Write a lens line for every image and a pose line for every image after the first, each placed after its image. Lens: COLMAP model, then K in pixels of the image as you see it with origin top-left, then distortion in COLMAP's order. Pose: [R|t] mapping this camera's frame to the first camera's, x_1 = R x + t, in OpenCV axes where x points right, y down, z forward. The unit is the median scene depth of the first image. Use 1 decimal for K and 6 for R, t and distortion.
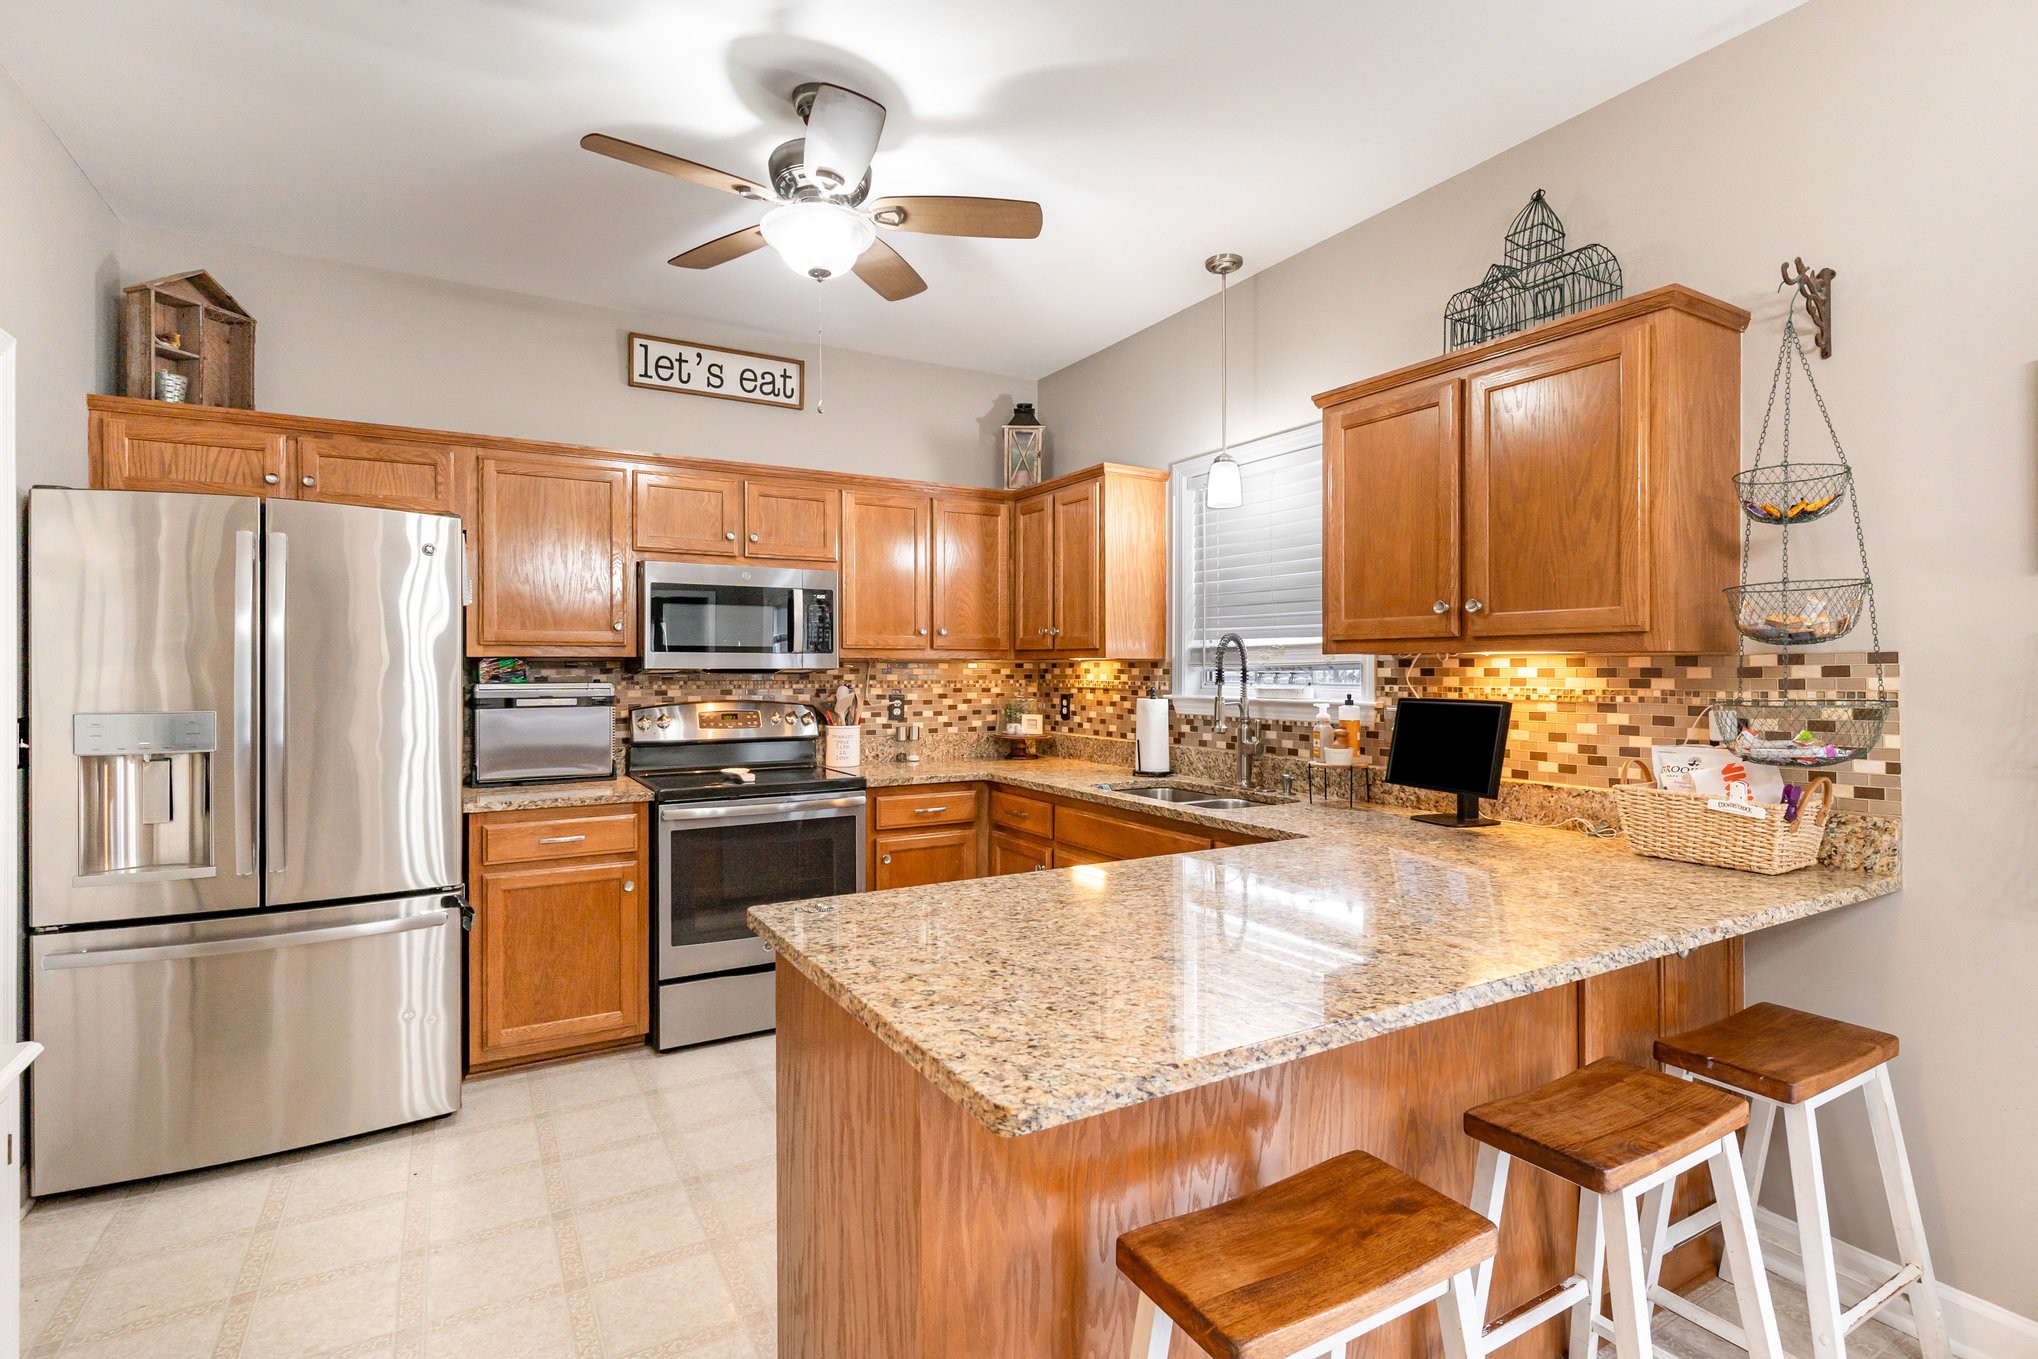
lens RADIAL K [[966.3, 0, 1018.4], [0, 966.3, 673.3], [0, 0, 1]] dist [0.002472, 0.000234]
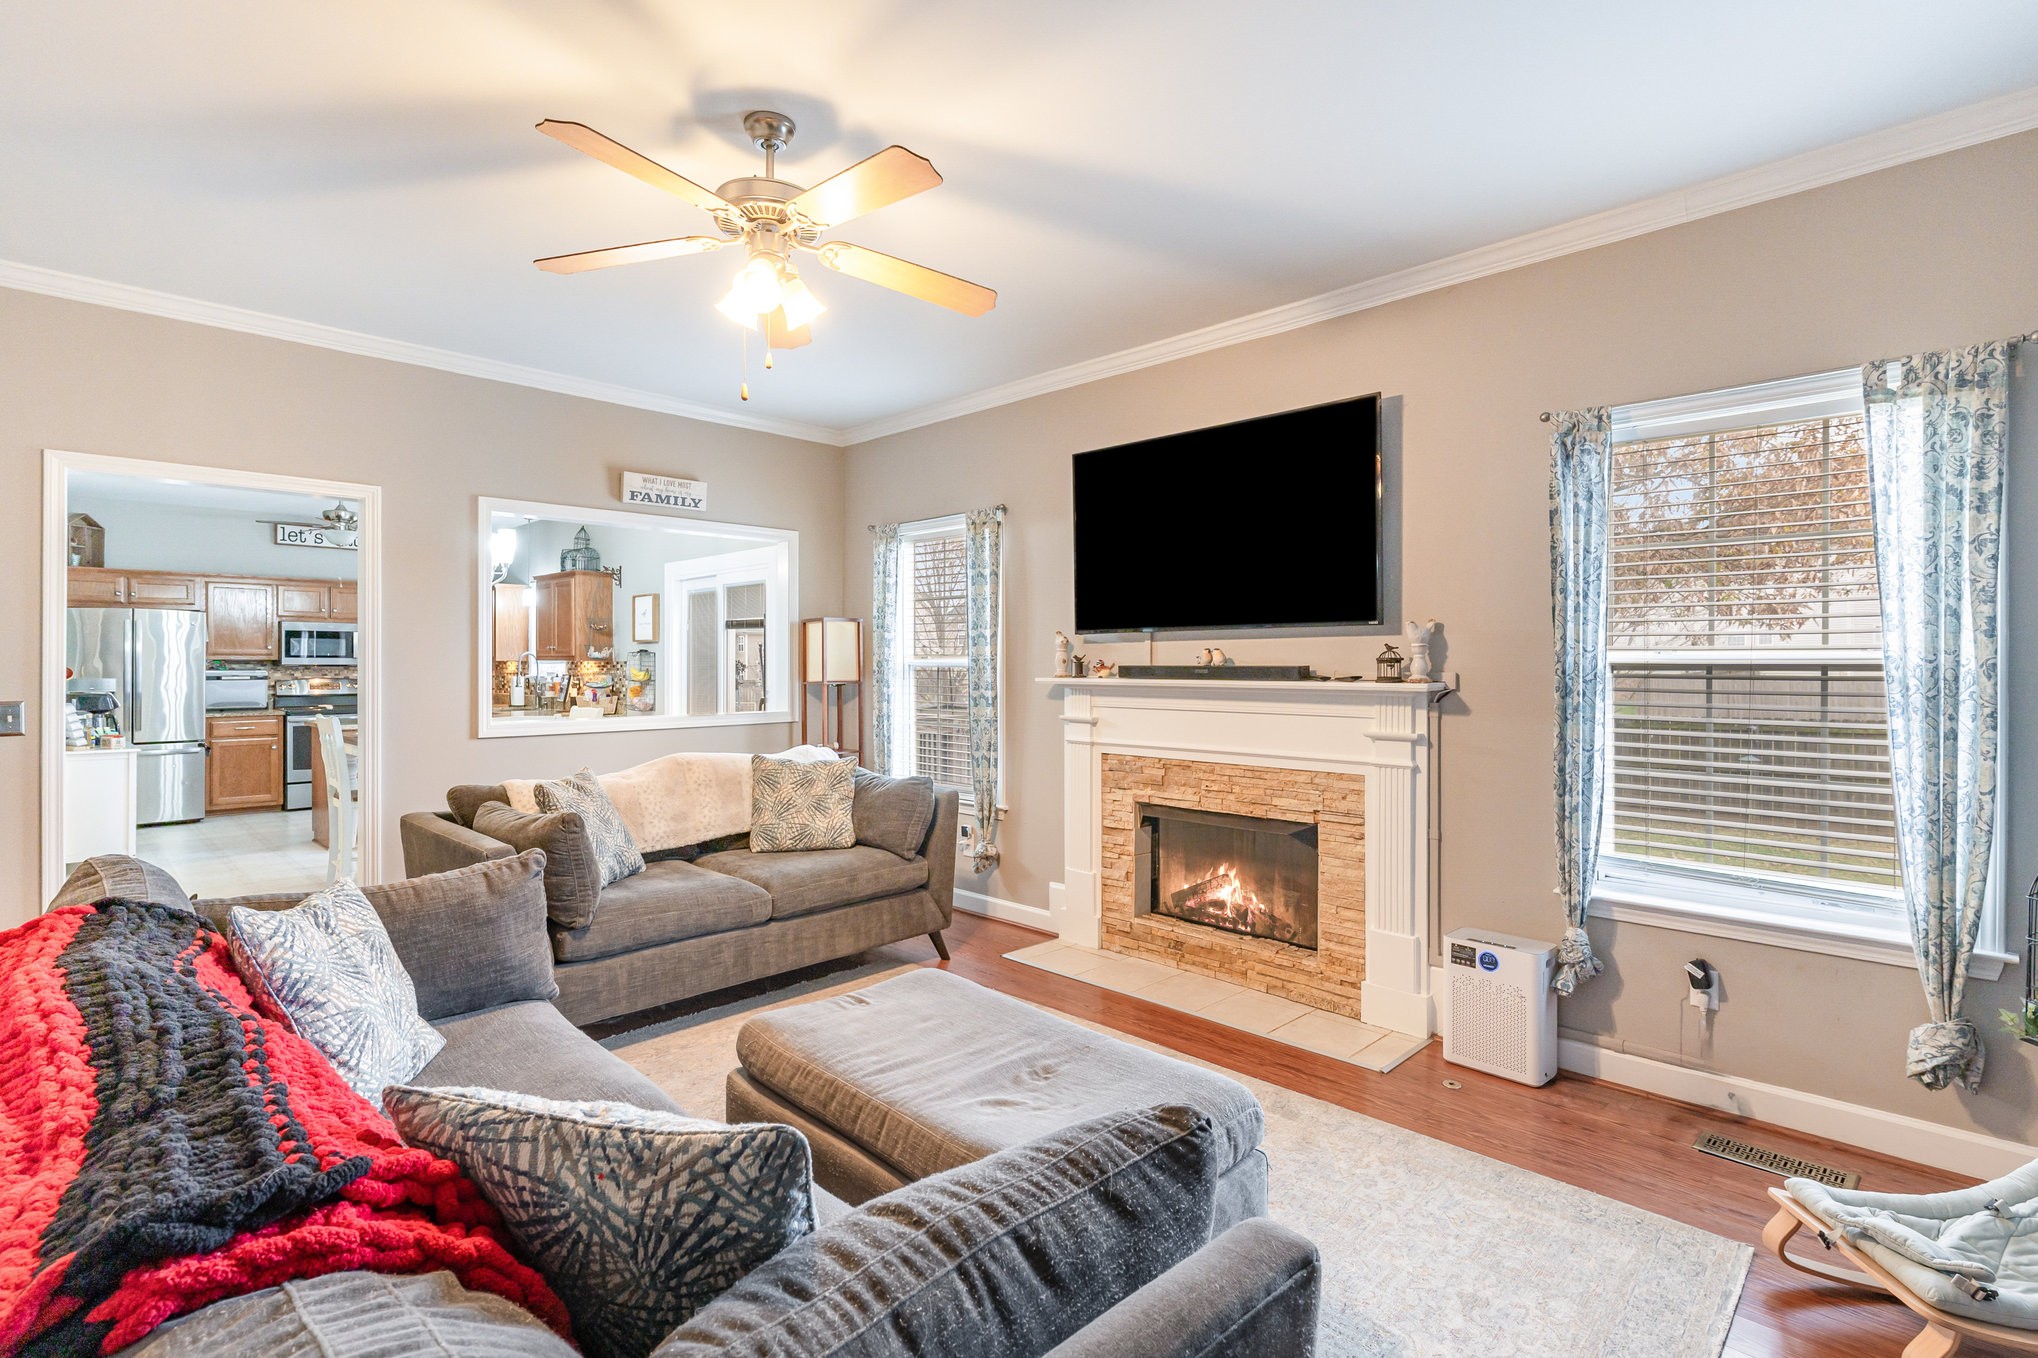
lens RADIAL K [[966.3, 0, 1018.0], [0, 966.3, 667.0], [0, 0, 1]] dist [0.002472, 0.000234]
pose [[0.966430, 0.000379, 0.256930, 0.772880], [-0.000361, 1.000000, -0.000118, 0.001485], [-0.256930, 0.000021, 0.966430, -1.819248]]
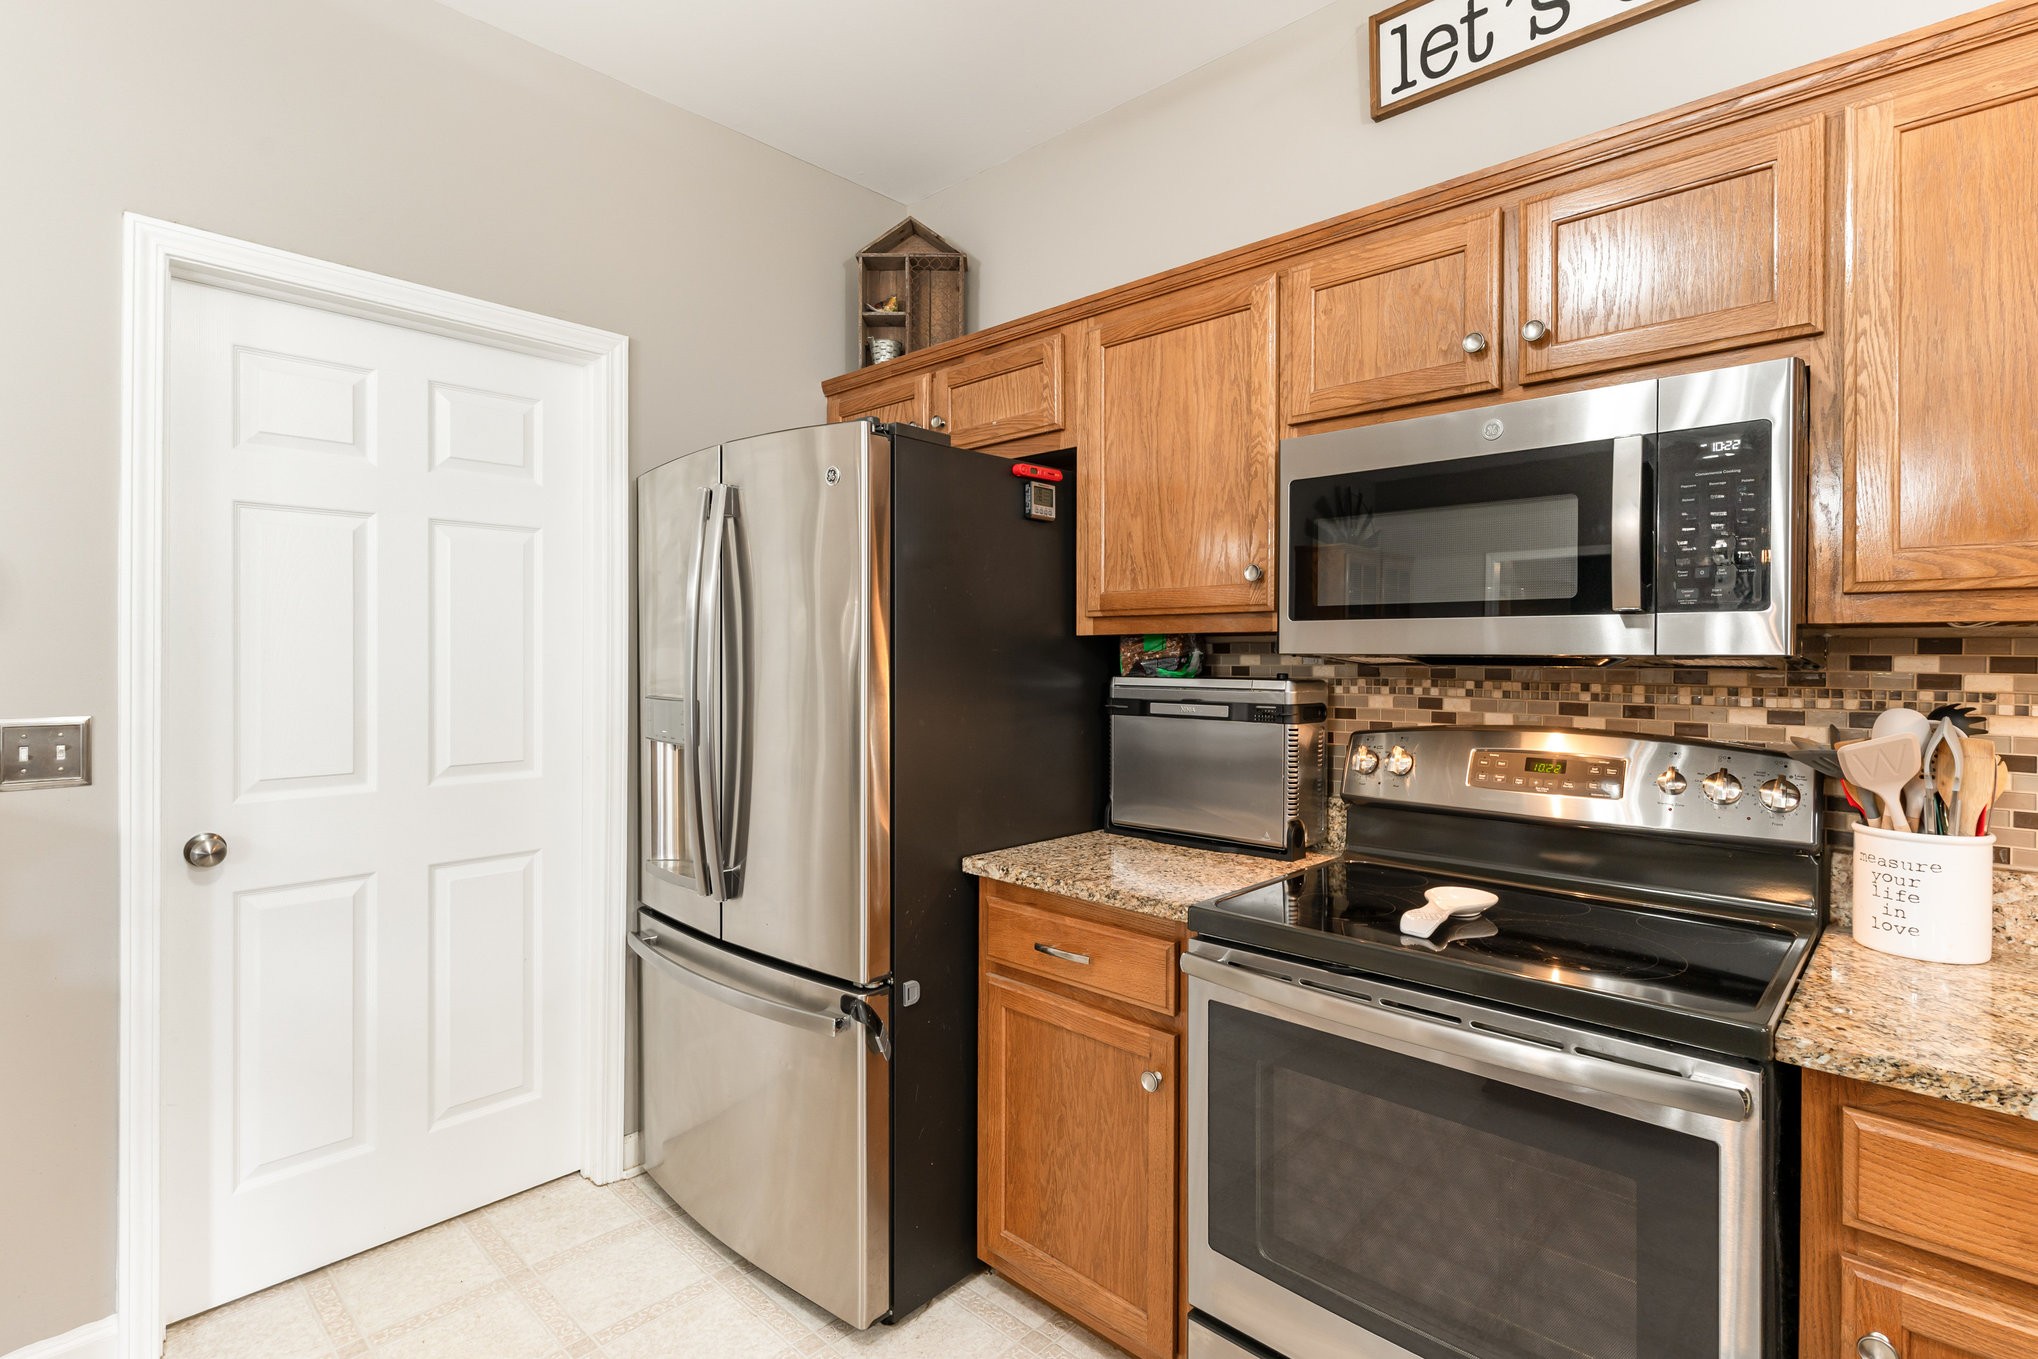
lens RADIAL K [[966.3, 0, 1015.5], [0, 966.3, 659.8], [0, 0, 1]] dist [0.002472, 0.000234]
pose [[0.284851, 0.011646, -0.958501, 0.054903], [-0.009431, 0.999912, 0.009346, -0.005475], [0.958525, 0.006377, 0.284936, 0.685762]]
